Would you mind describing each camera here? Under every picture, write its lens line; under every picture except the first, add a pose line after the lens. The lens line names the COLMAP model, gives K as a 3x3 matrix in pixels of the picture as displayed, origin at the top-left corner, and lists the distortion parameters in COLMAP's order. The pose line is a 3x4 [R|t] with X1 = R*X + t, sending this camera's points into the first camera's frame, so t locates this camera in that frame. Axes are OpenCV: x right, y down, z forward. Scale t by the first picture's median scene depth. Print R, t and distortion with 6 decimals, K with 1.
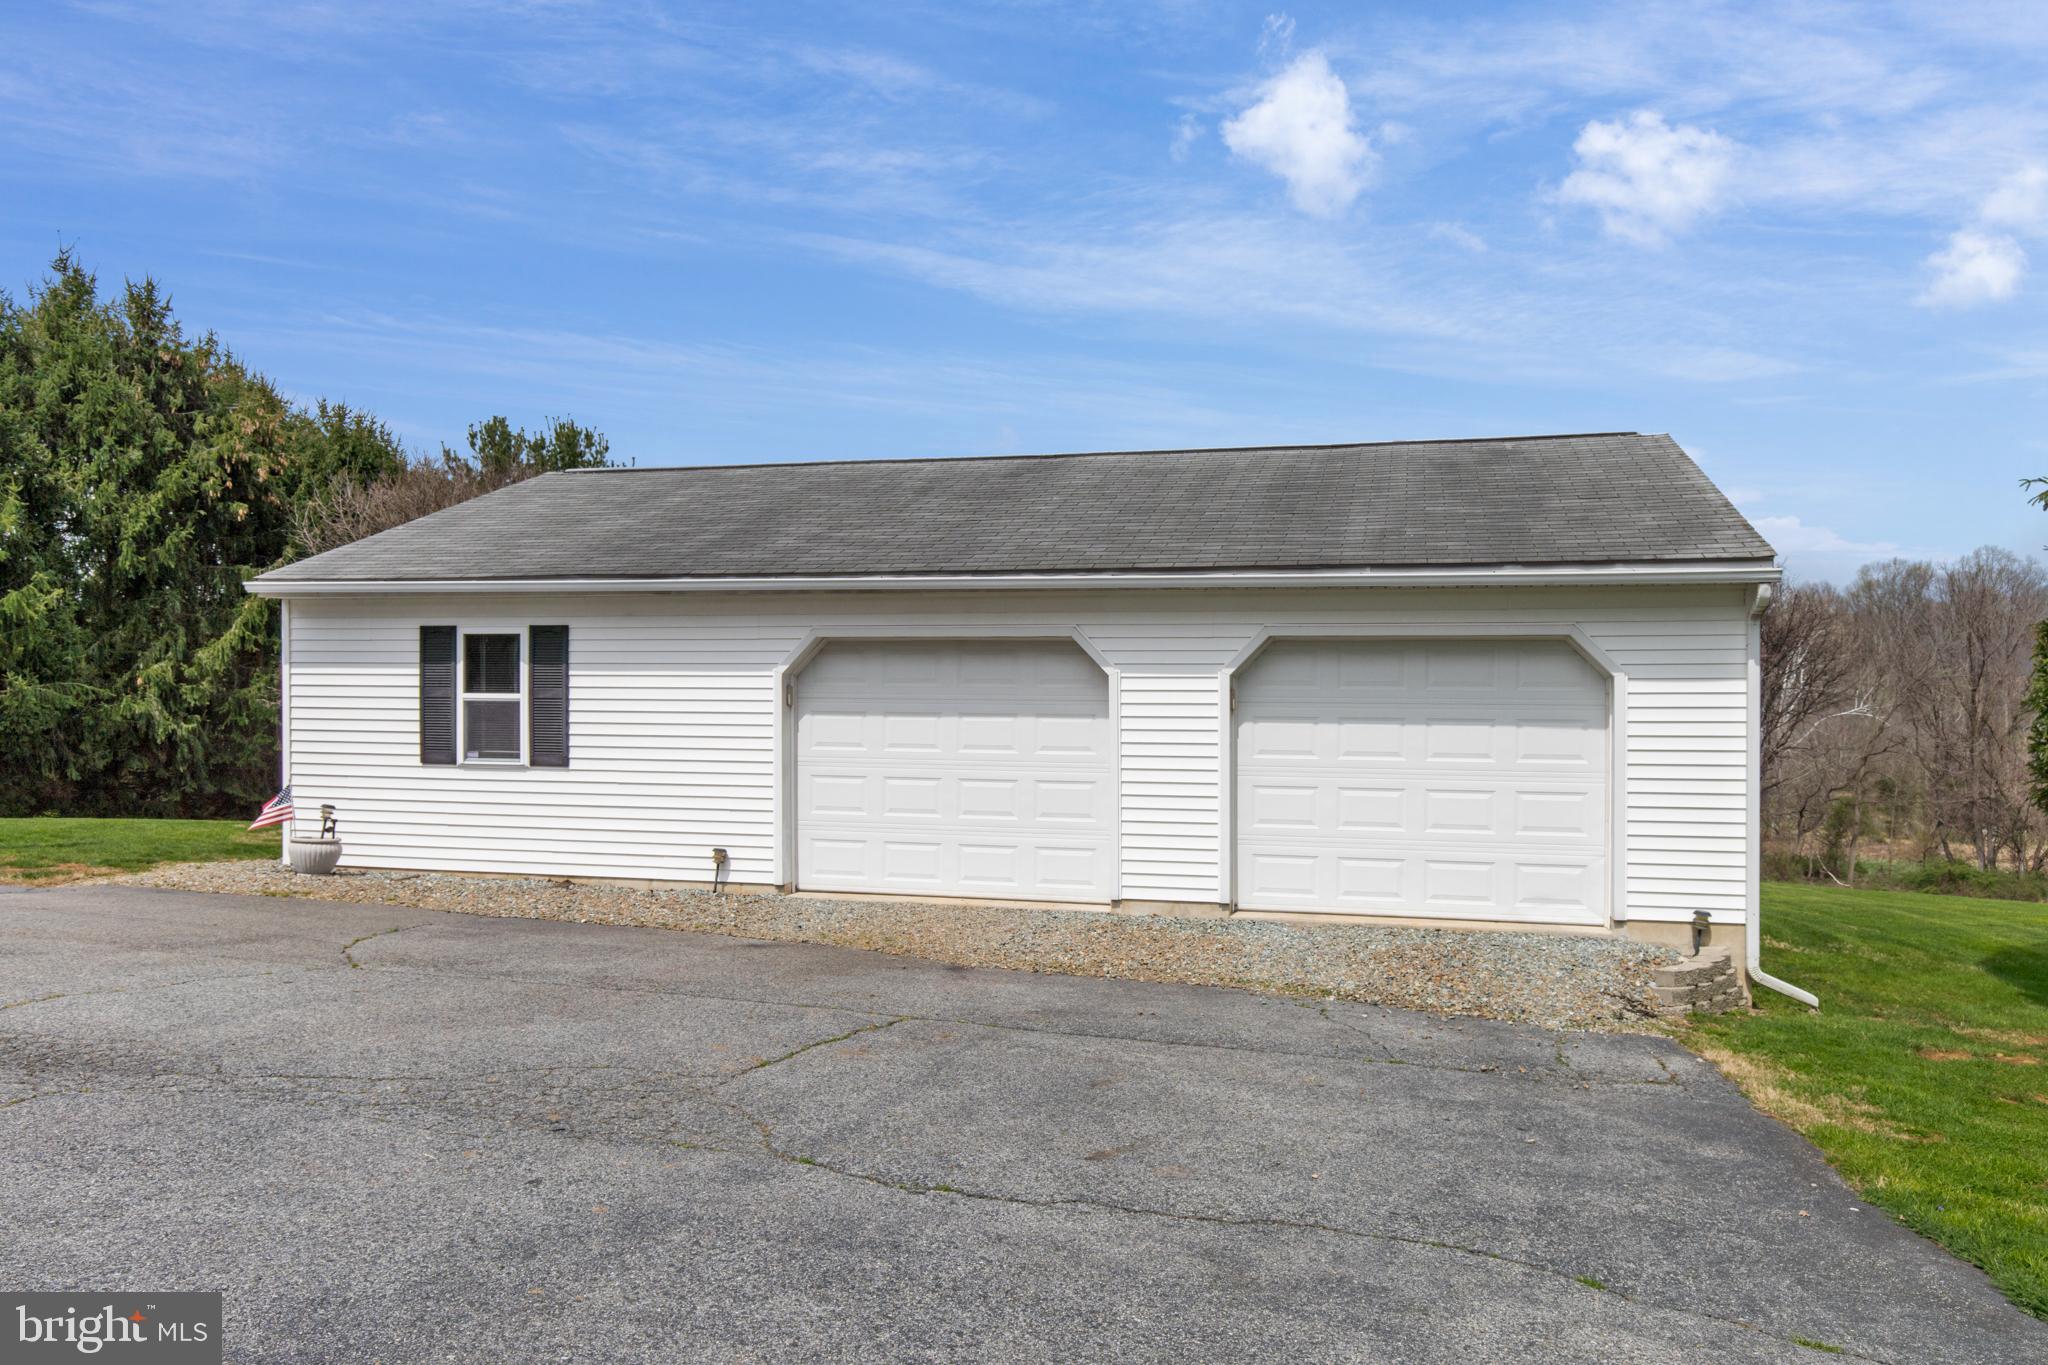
lens RADIAL K [[1179.7, 0, 1024.0], [0, 1179.7, 682.5], [0, 0, 1]] dist [-0.000798, -0.000694]
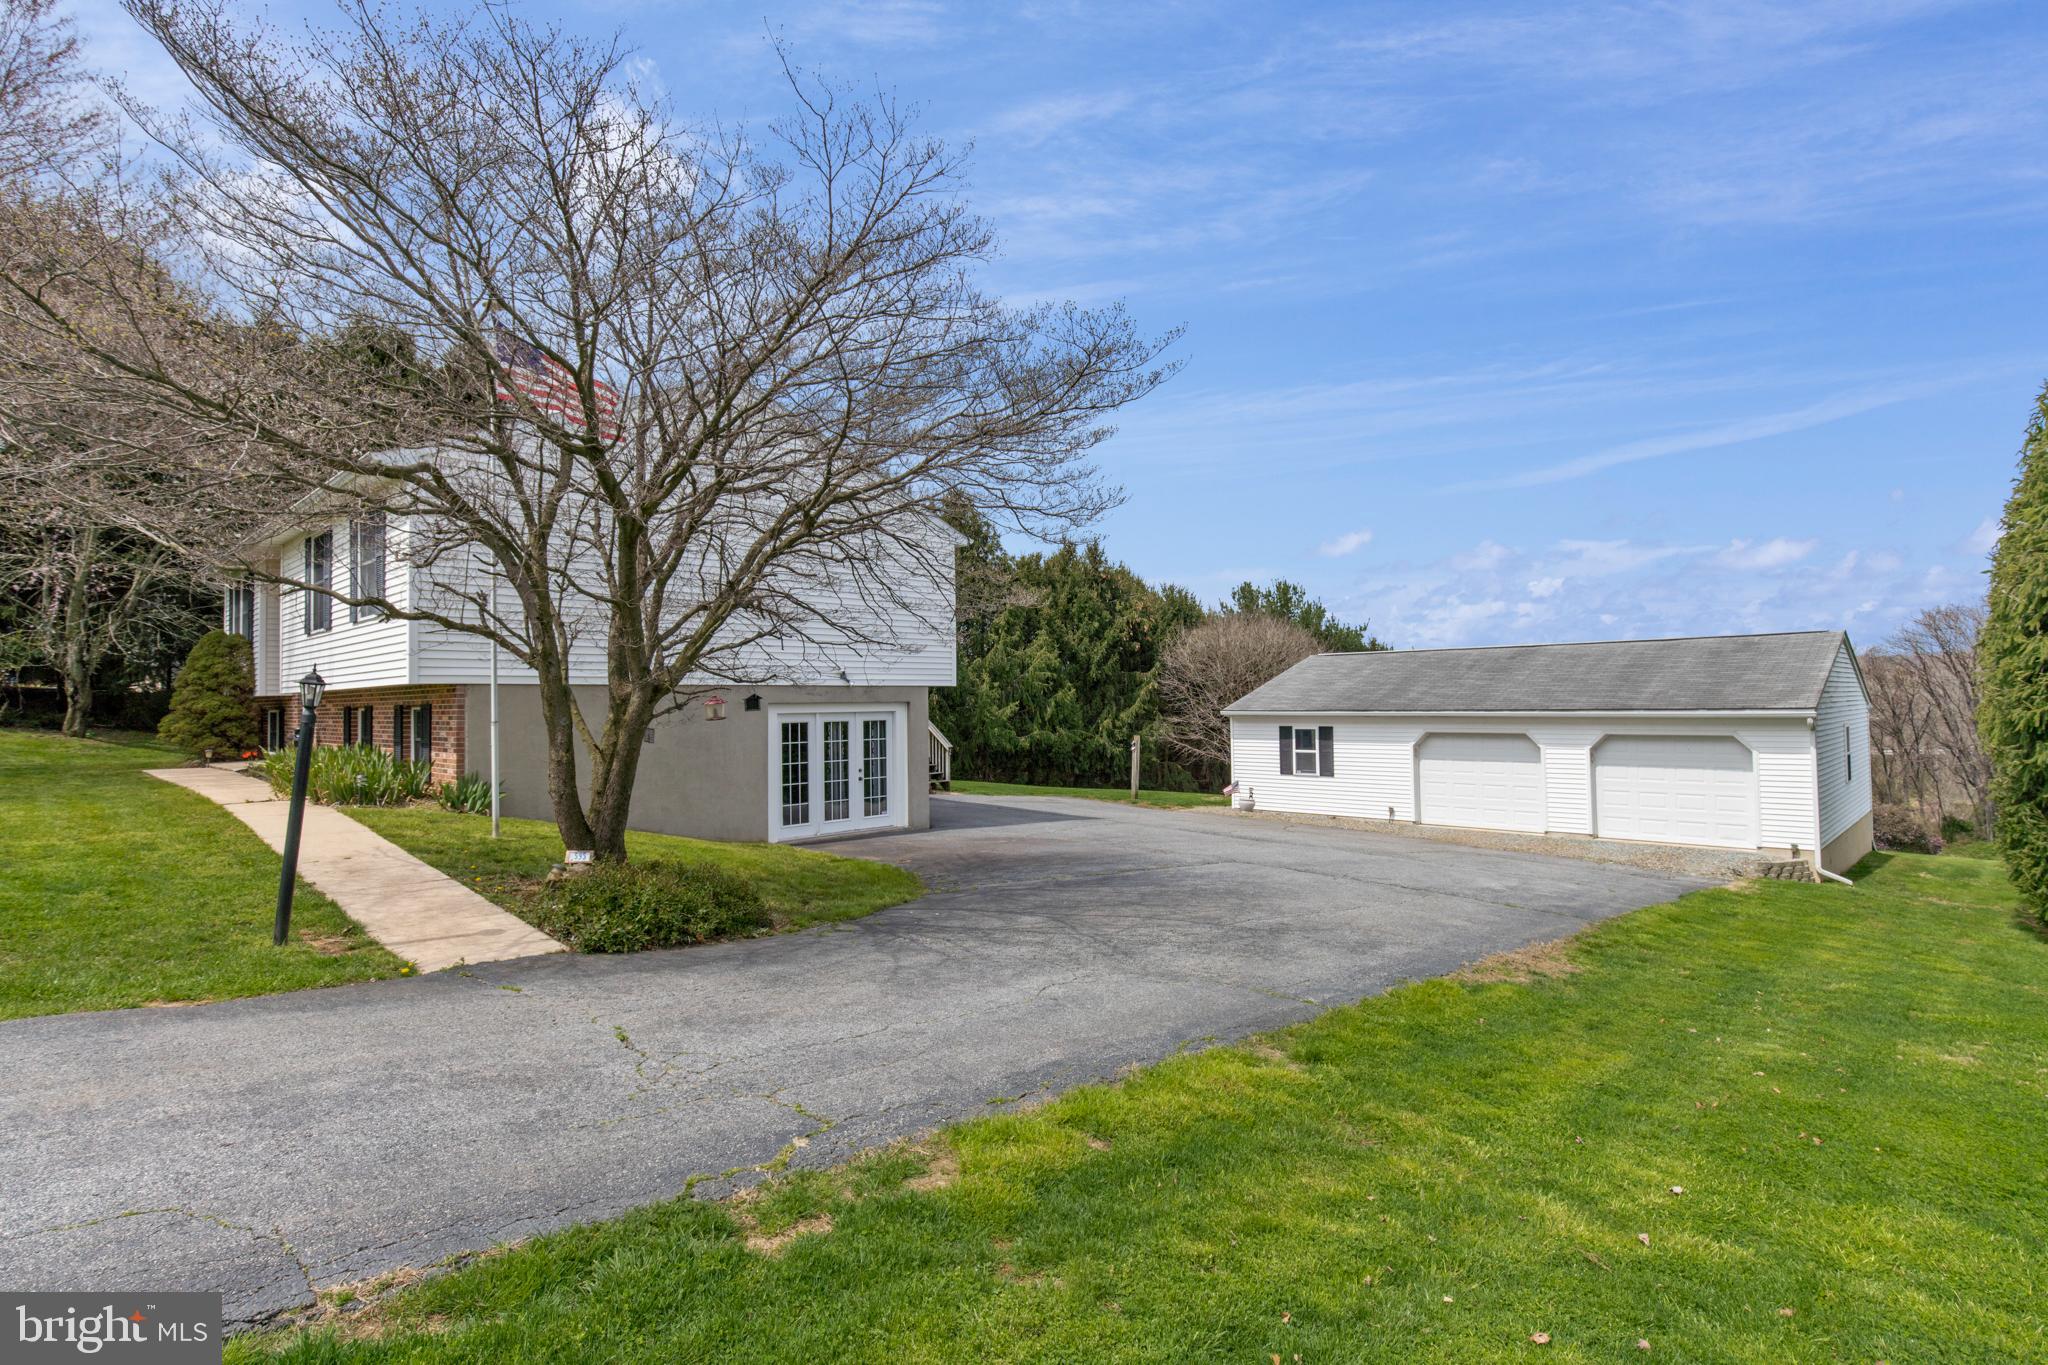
lens RADIAL K [[1015.8, 0, 1024.0], [0, 1015.8, 682.5], [0, 0, 1]] dist [0.001555, -0.000484]
pose [[0.845225, -0.027812, -0.533687, 0.276812], [0.022824, 0.999612, -0.015945, -0.126124], [0.533923, 0.001296, 0.845532, -1.387136]]
